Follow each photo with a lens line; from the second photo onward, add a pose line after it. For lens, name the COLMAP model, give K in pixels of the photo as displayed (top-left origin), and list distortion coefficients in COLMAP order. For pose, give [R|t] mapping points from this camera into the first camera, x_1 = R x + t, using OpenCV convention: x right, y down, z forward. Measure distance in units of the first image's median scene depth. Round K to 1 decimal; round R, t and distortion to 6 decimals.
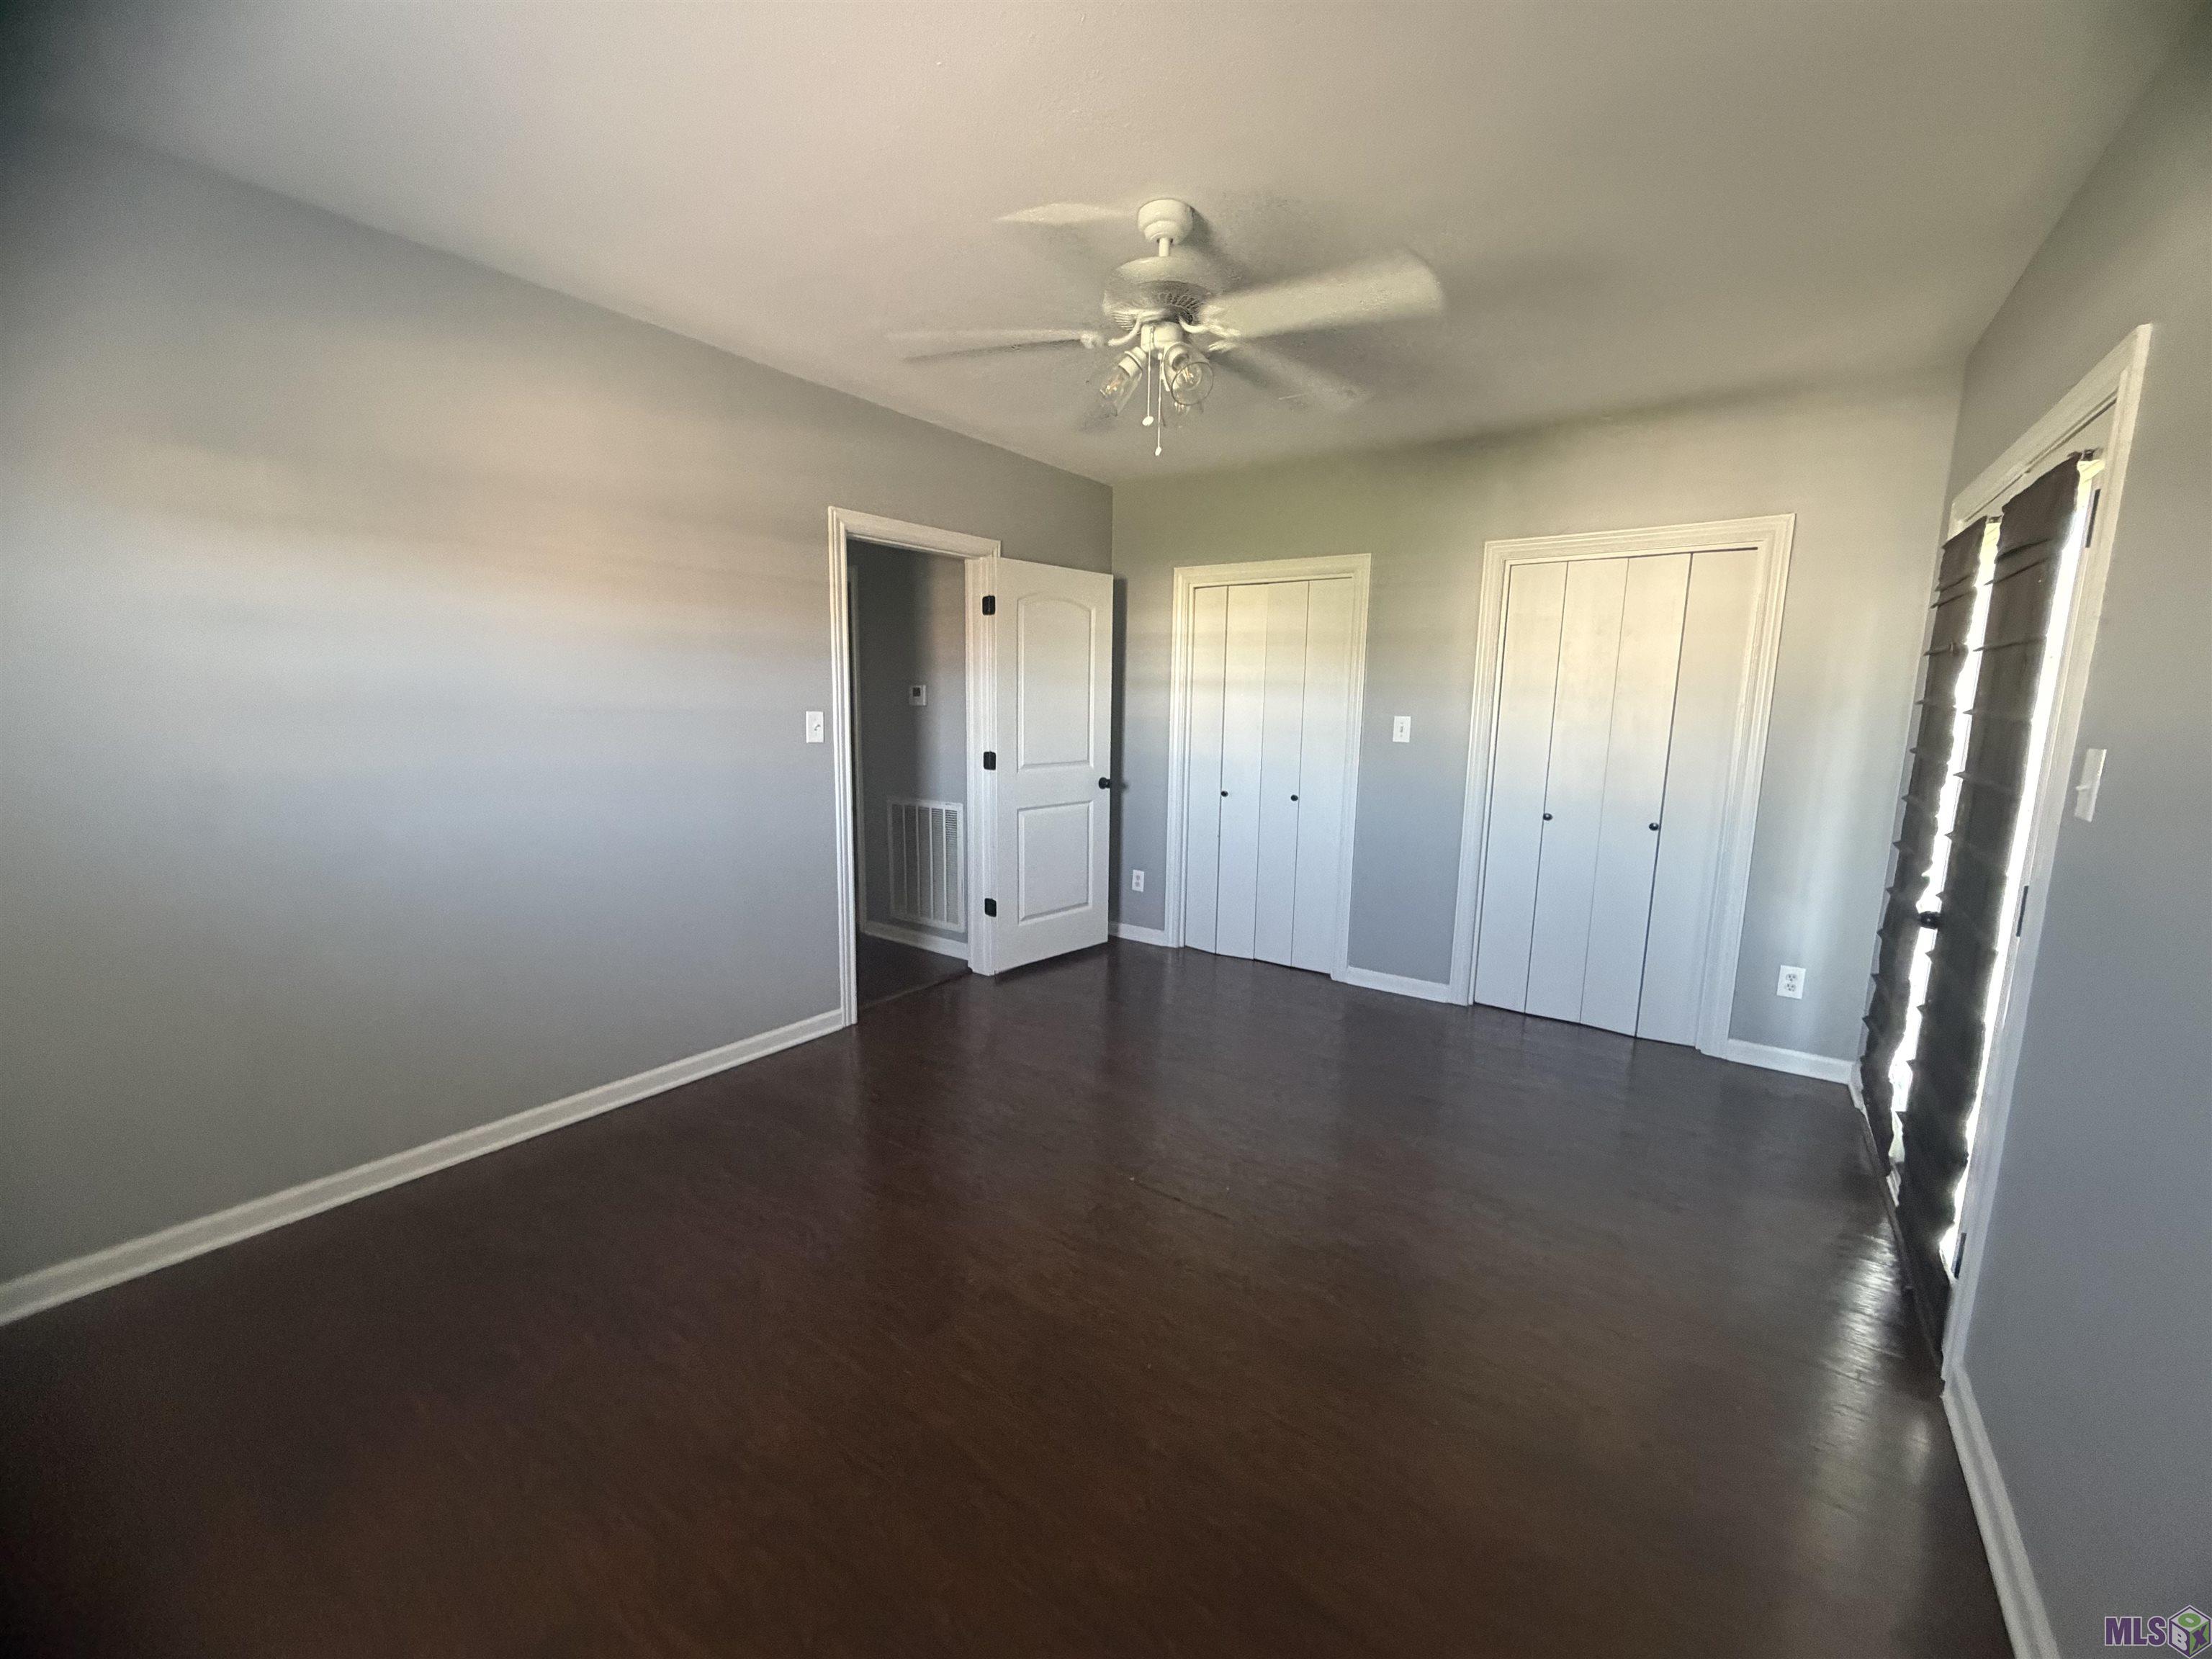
lens RADIAL K [[885.4, 0, 1101.6], [0, 885.4, 830.3], [0, 0, 1]] dist [0.000435, 0.000072]
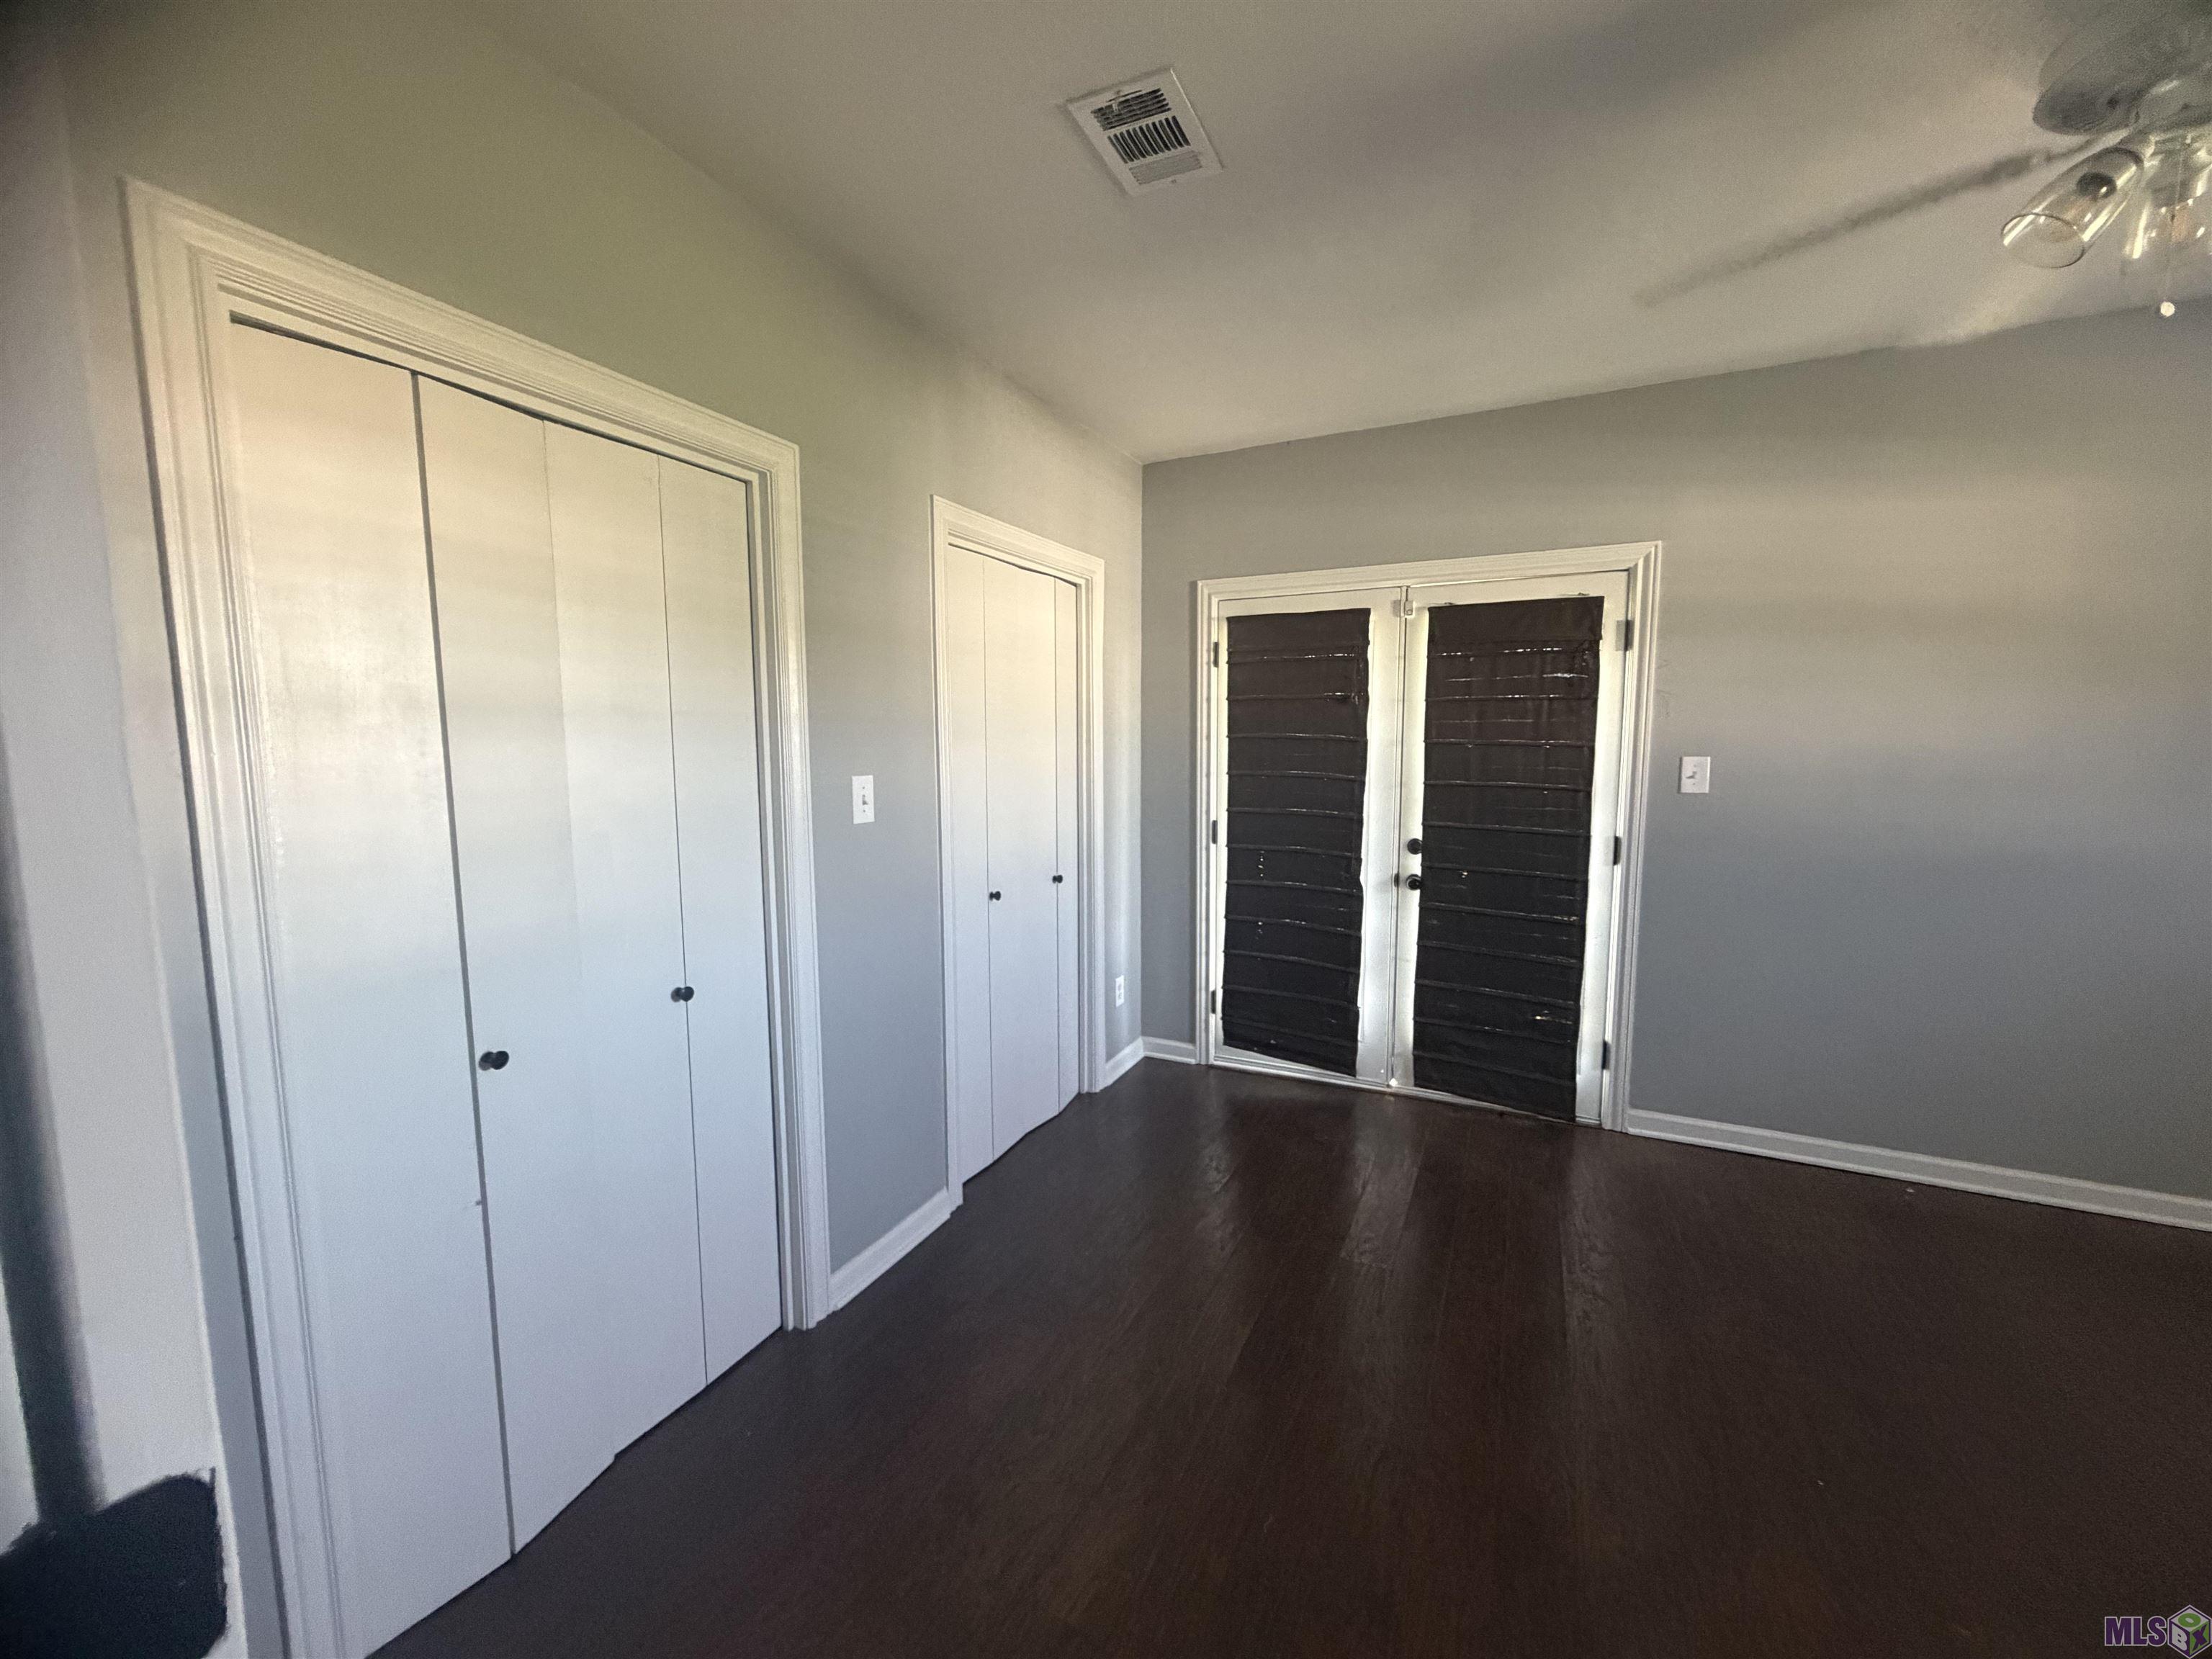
lens RADIAL K [[885.4, 0, 1101.6], [0, 885.4, 830.3], [0, 0, 1]] dist [0.000435, 0.000072]
pose [[-0.178873, -0.113972, 0.977249, -0.218017], [0.154542, 0.977683, 0.142310, -0.147797], [-0.971659, 0.176481, -0.157267, 0.930499]]
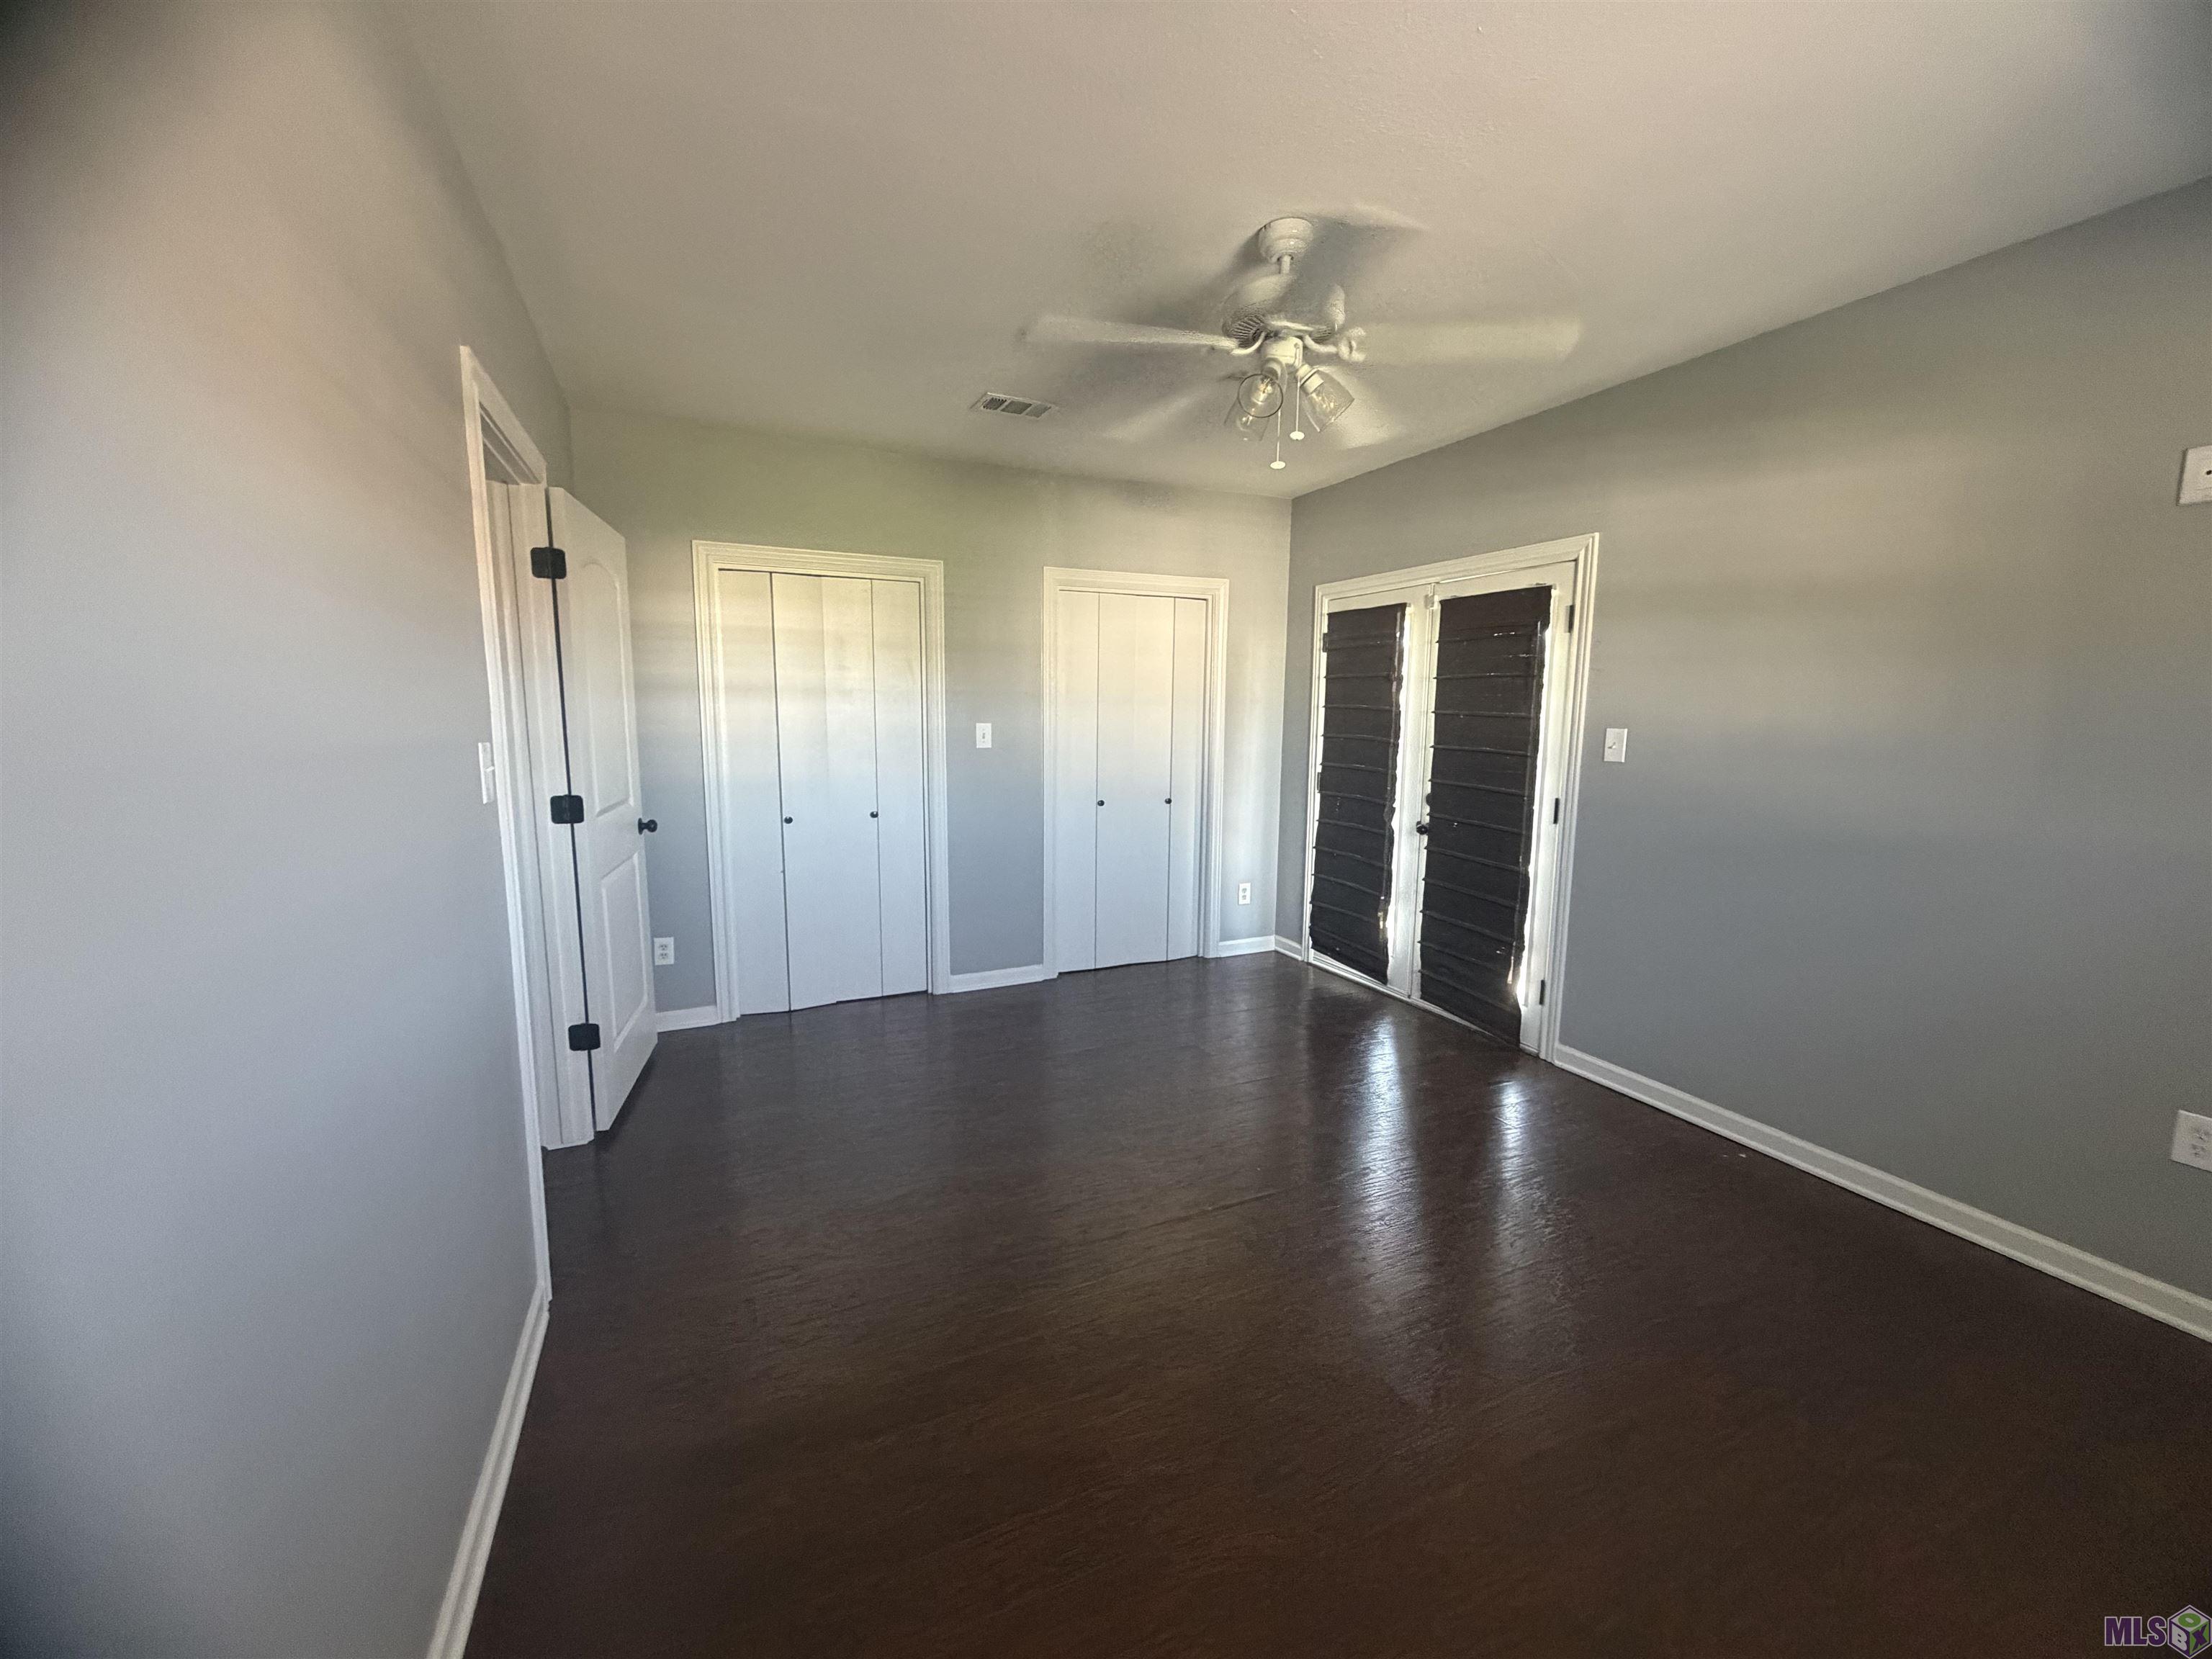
lens RADIAL K [[885.4, 0, 1101.6], [0, 885.4, 830.3], [0, 0, 1]] dist [0.000435, 0.000072]
pose [[0.484476, -0.127760, 0.865425, -0.499831], [0.132363, 0.988594, 0.071845, -0.059486], [-0.864733, 0.079743, 0.495861, 0.366984]]
